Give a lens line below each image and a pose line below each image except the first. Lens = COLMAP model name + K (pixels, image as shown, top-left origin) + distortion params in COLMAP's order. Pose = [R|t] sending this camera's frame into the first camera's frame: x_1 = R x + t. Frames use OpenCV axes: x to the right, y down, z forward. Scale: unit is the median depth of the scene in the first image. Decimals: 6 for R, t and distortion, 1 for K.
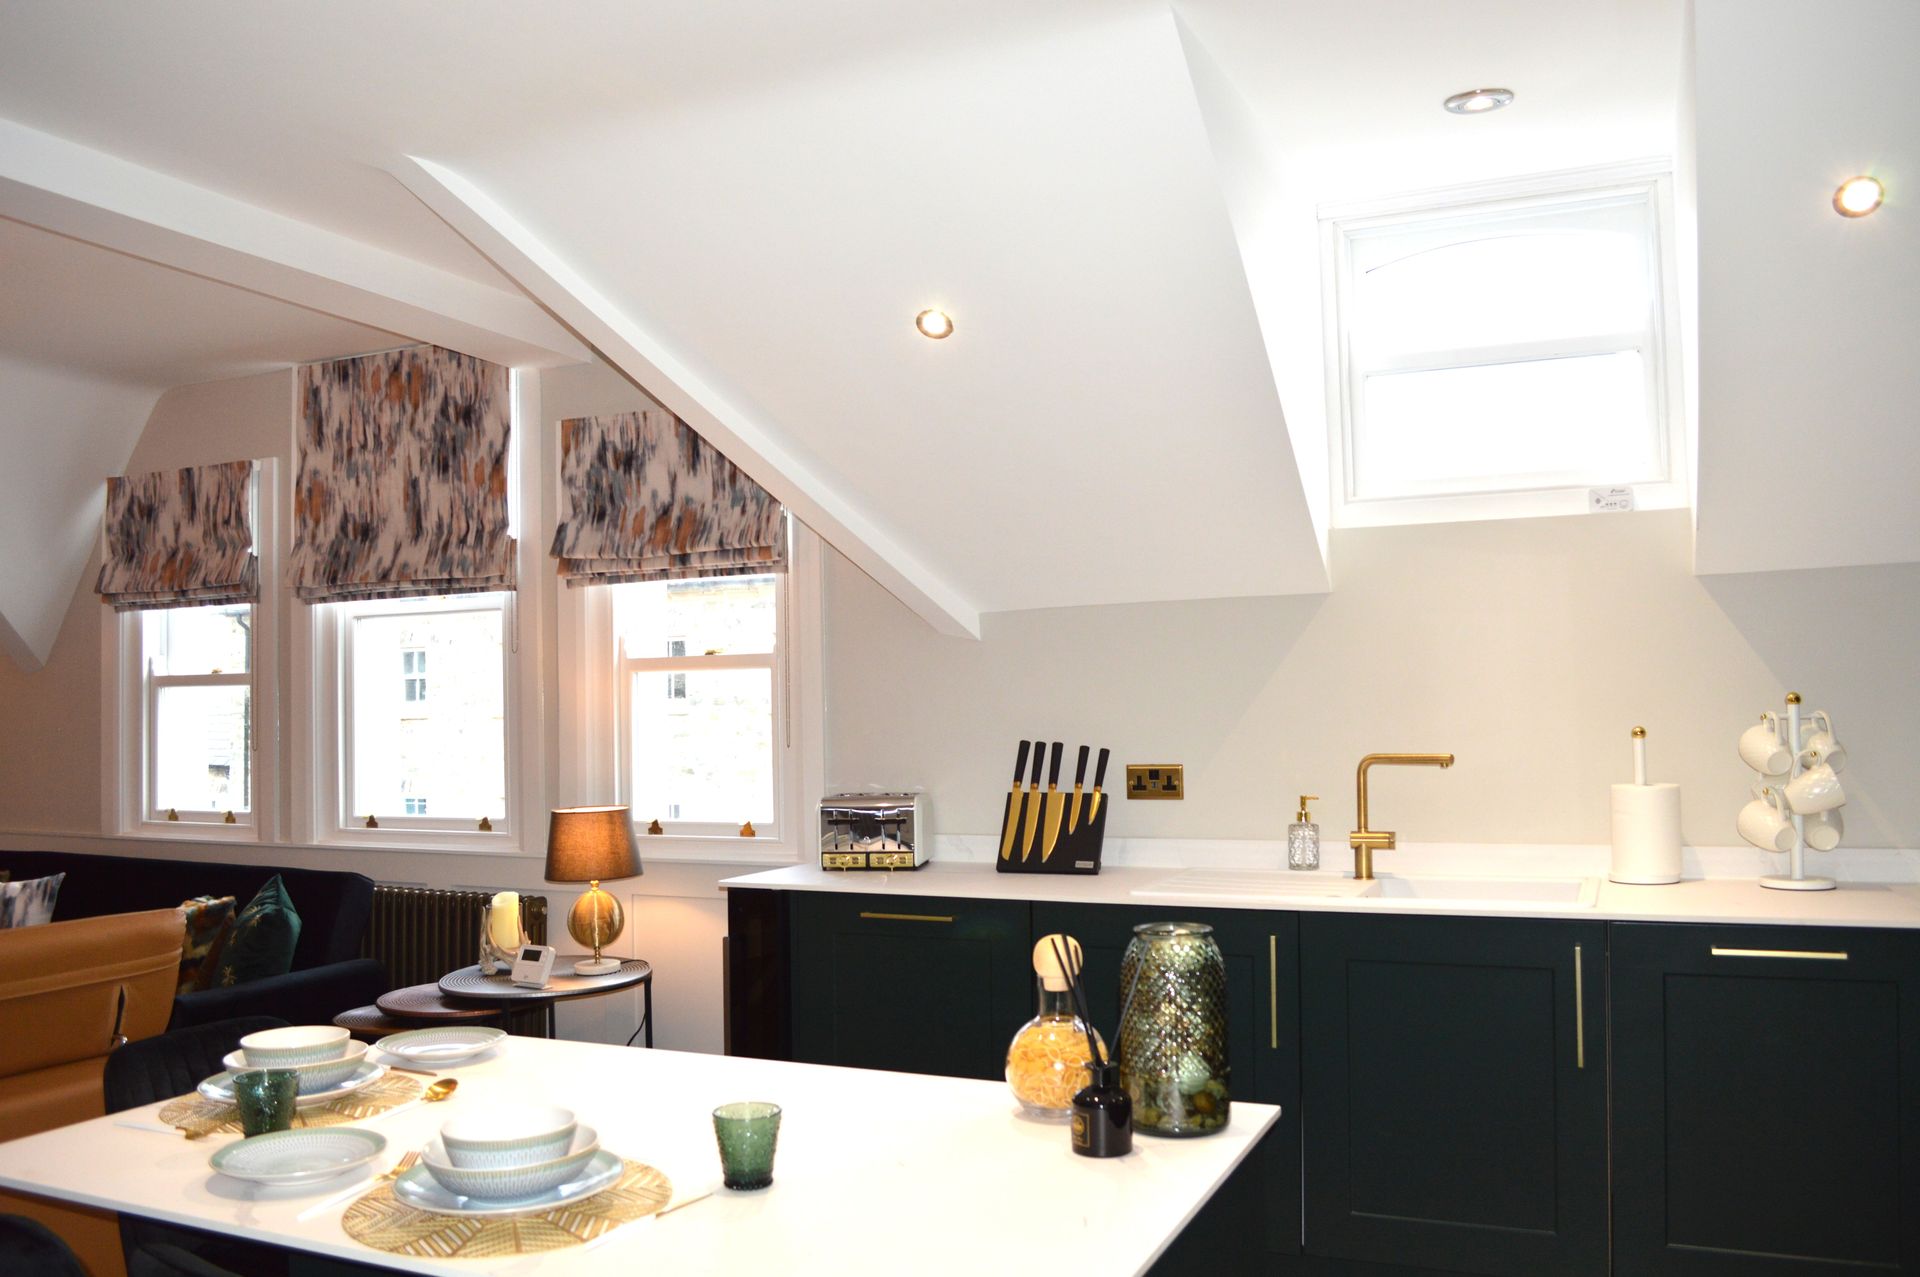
lens RADIAL K [[1534.6, 0, 954.4], [0, 1534.6, 629.4], [0, 0, 1]] dist [-0.084169, 0.008197]
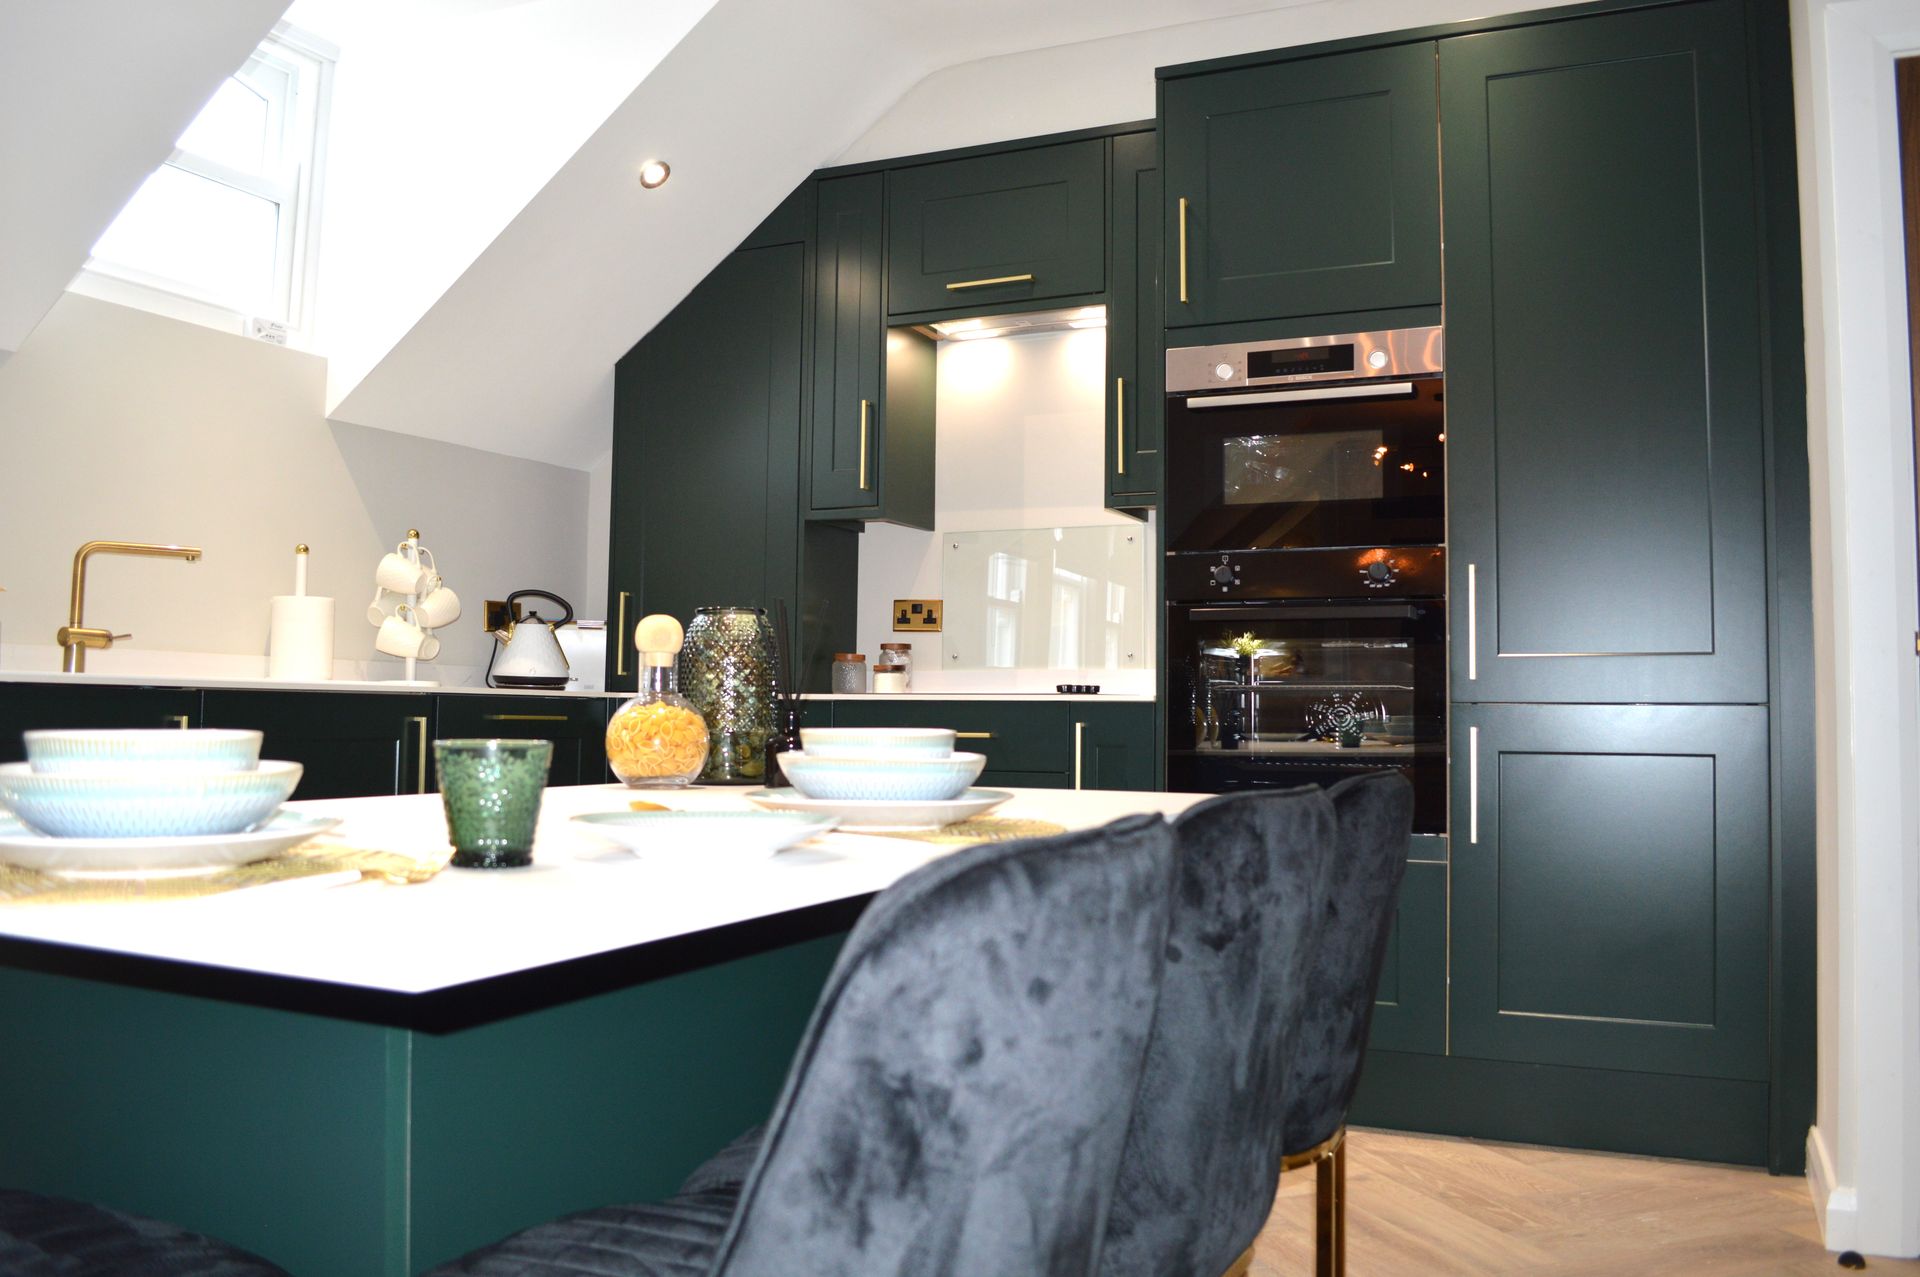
lens RADIAL K [[1526.6, 0, 960.0], [0, 1526.6, 630.1], [0, 0, 1]] dist [-0.082151, 0.011133]
pose [[0.016152, 0.070669, 0.997369, -0.578646], [-0.058640, 0.995849, -0.069612, 0.163954], [-0.998148, -0.057362, 0.020229, 0.472832]]
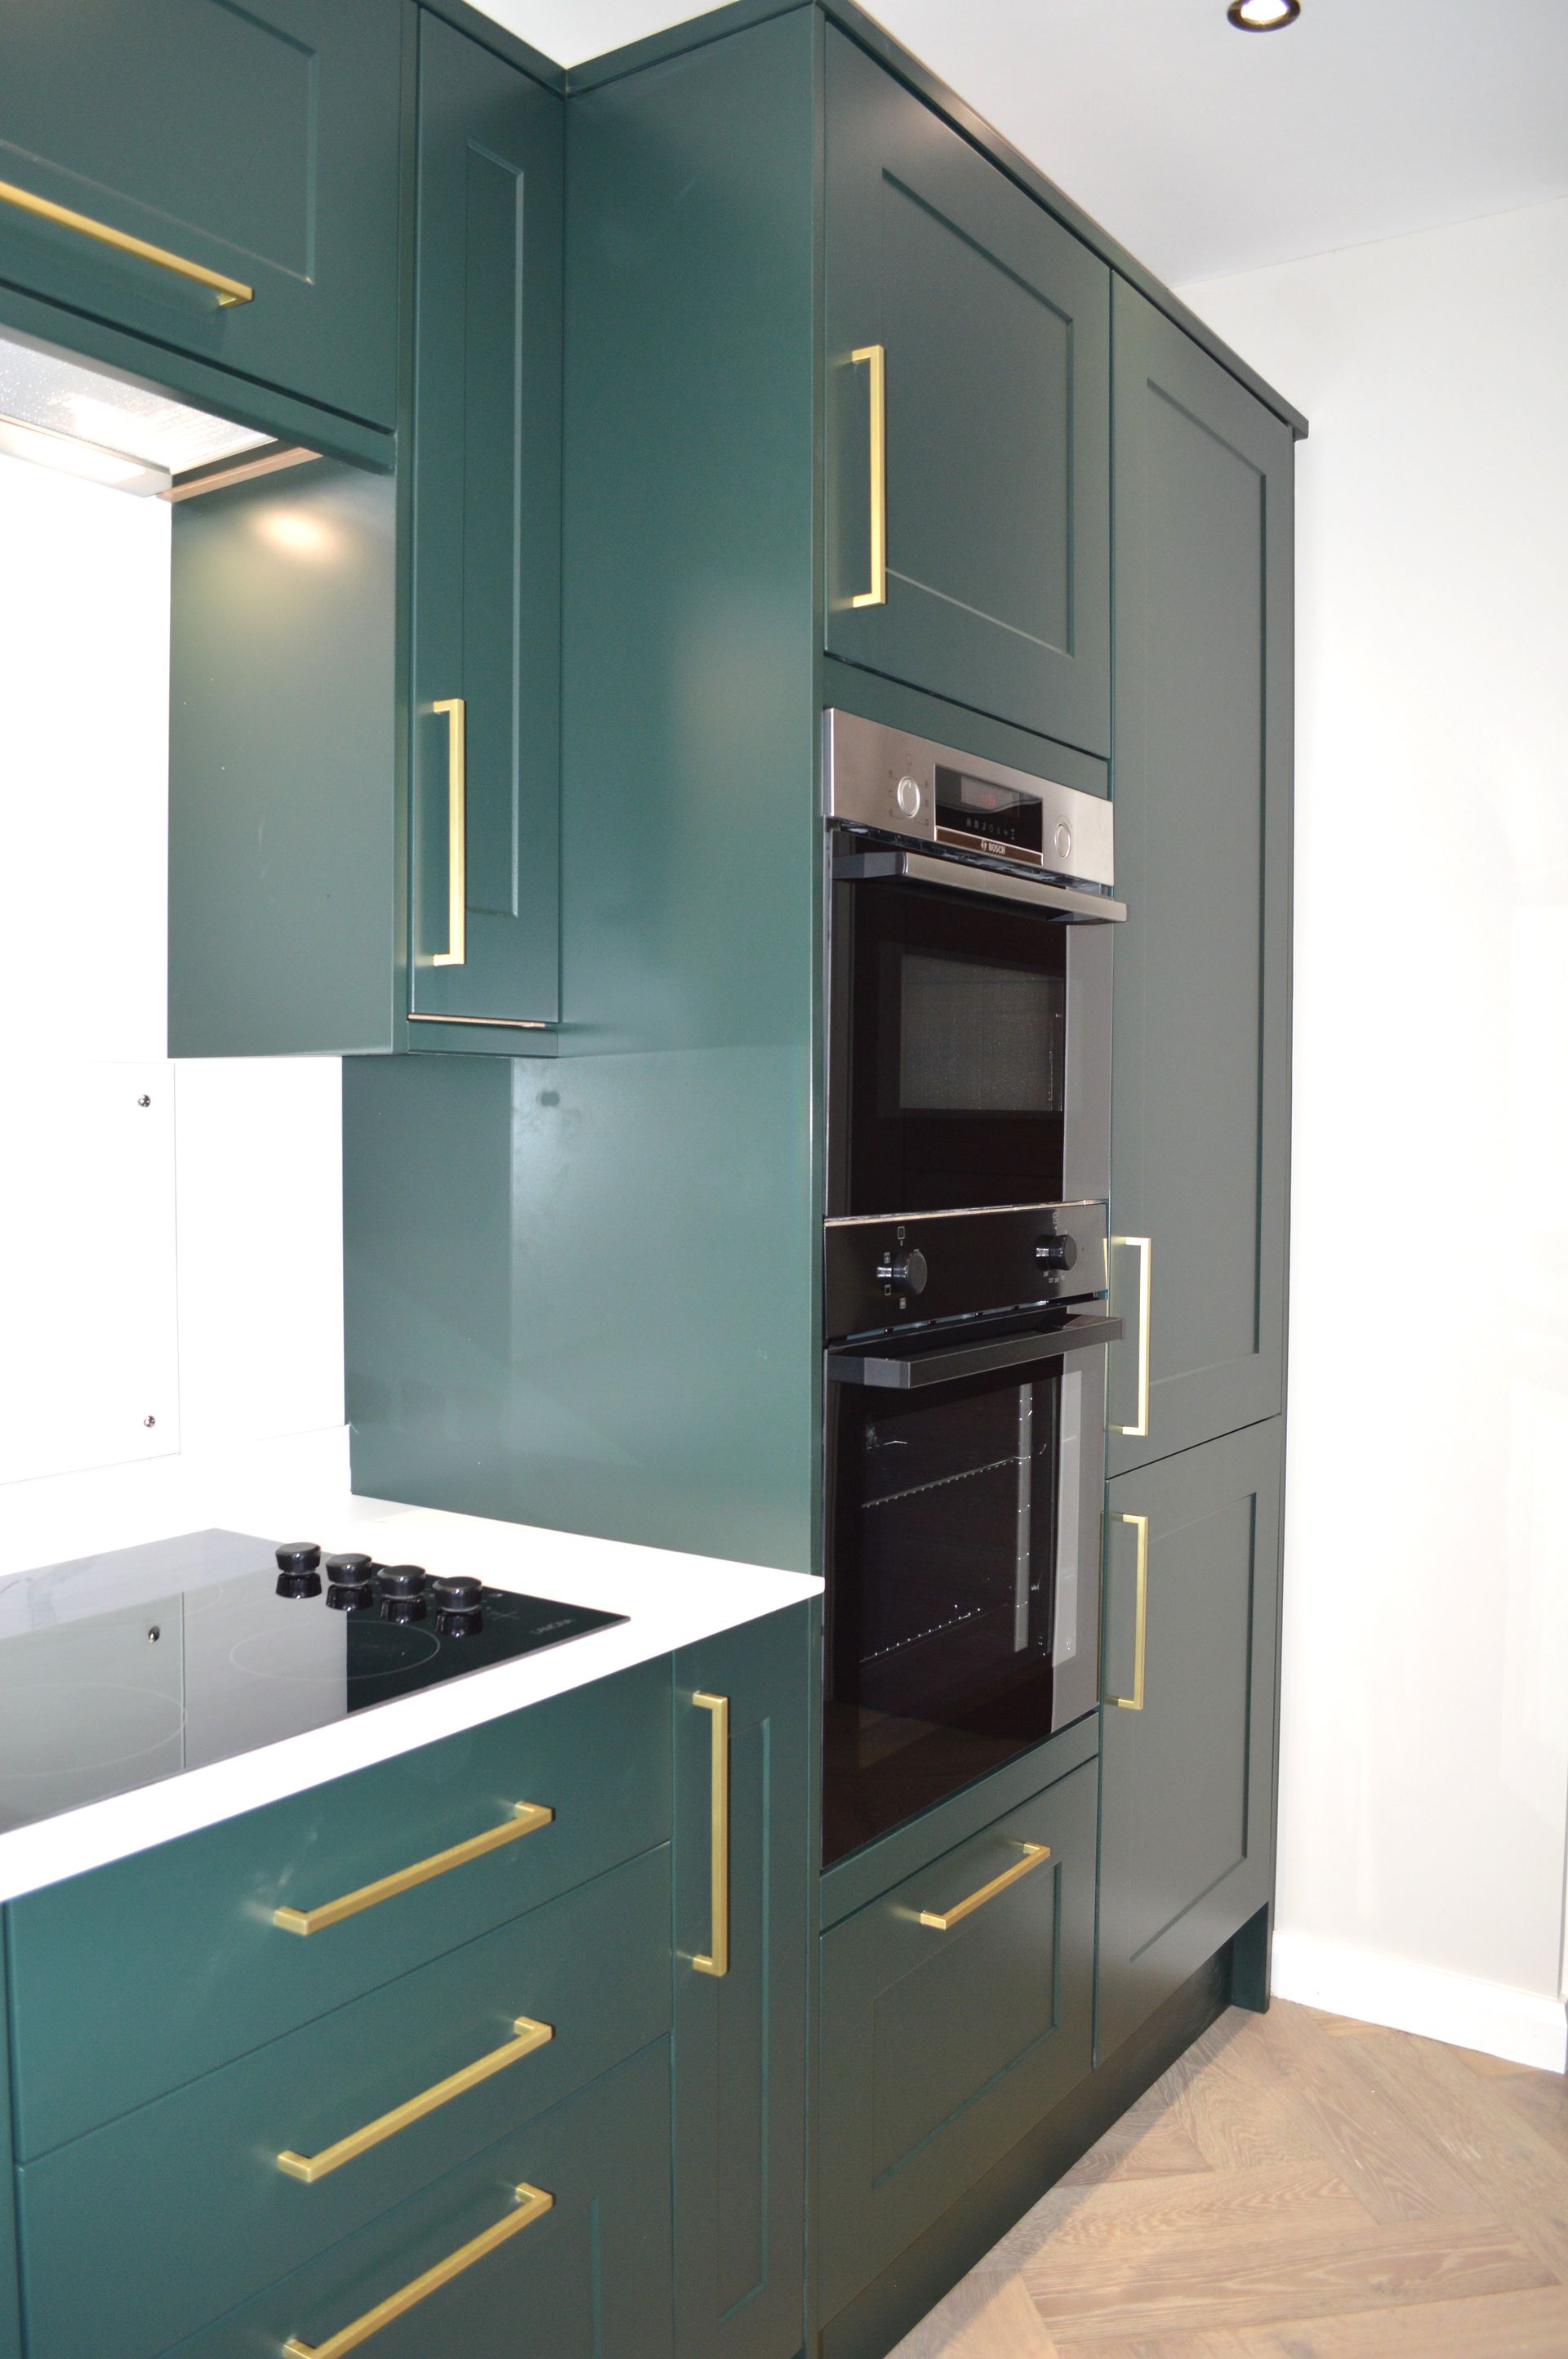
lens RADIAL K [[1885.3, 0, 784.0], [0, 1885.3, 1179.5], [0, 0, 1]] dist [-0.084169, 0.008197]
pose [[-0.981811, 0.006262, 0.189760, 0.279080], [0.003190, 0.999859, -0.016492, 0.040894], [-0.189837, -0.015586, -0.981692, 0.830111]]
